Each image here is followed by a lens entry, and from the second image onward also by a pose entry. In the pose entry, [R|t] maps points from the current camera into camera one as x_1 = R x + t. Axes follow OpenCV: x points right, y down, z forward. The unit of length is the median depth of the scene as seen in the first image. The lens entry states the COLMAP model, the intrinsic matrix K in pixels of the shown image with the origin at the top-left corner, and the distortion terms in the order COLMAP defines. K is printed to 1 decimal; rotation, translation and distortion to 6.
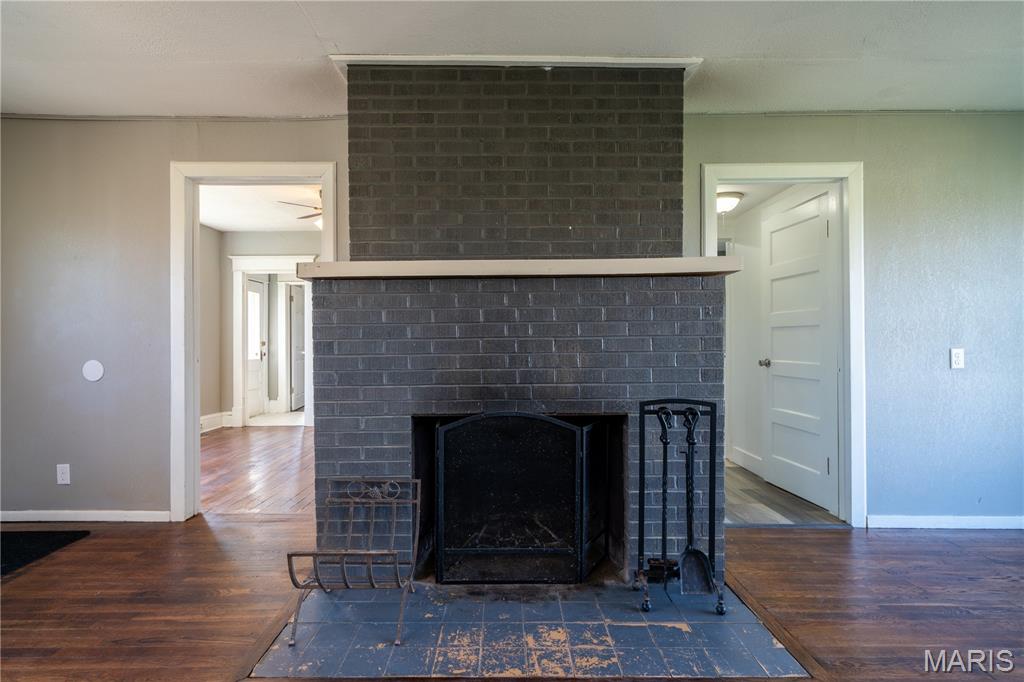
lens RADIAL K [[513.2, 0, 512.0], [0, 513.2, 341.0], [0, 0, 1]] dist [0.002278, 0.000708]
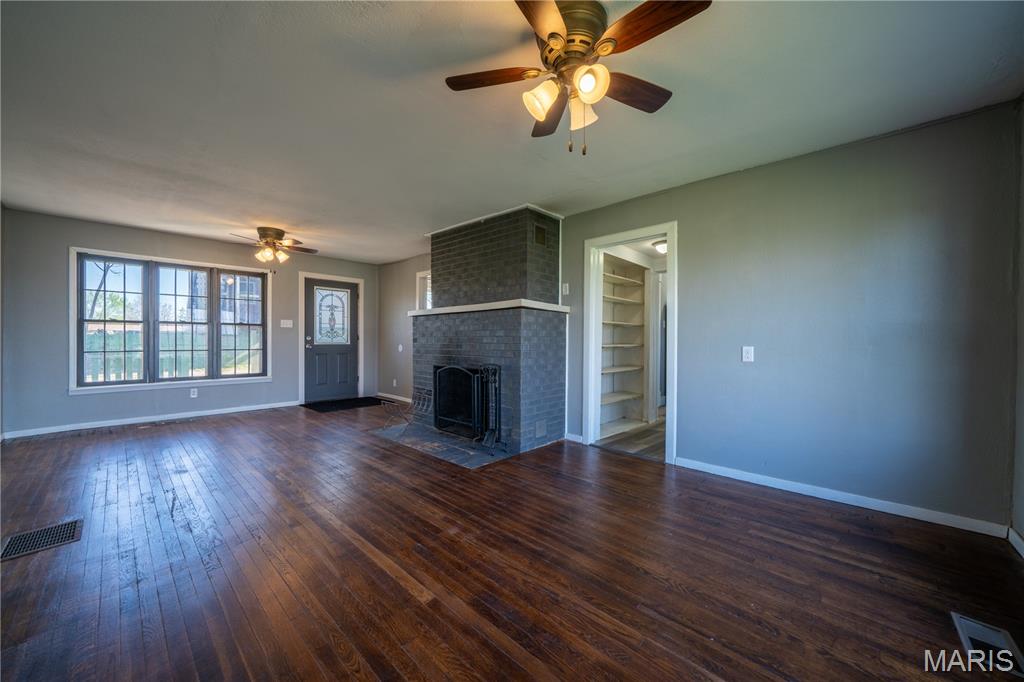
lens RADIAL K [[384.4, 0, 512.0], [0, 384.4, 341.0], [0, 0, 1]] dist [-0.000101, -0.000021]
pose [[0.730980, 0.010778, -0.682314, 1.368751], [-0.011285, 0.999929, 0.003705, 0.003798], [0.682305, 0.004992, 0.731050, -0.178639]]
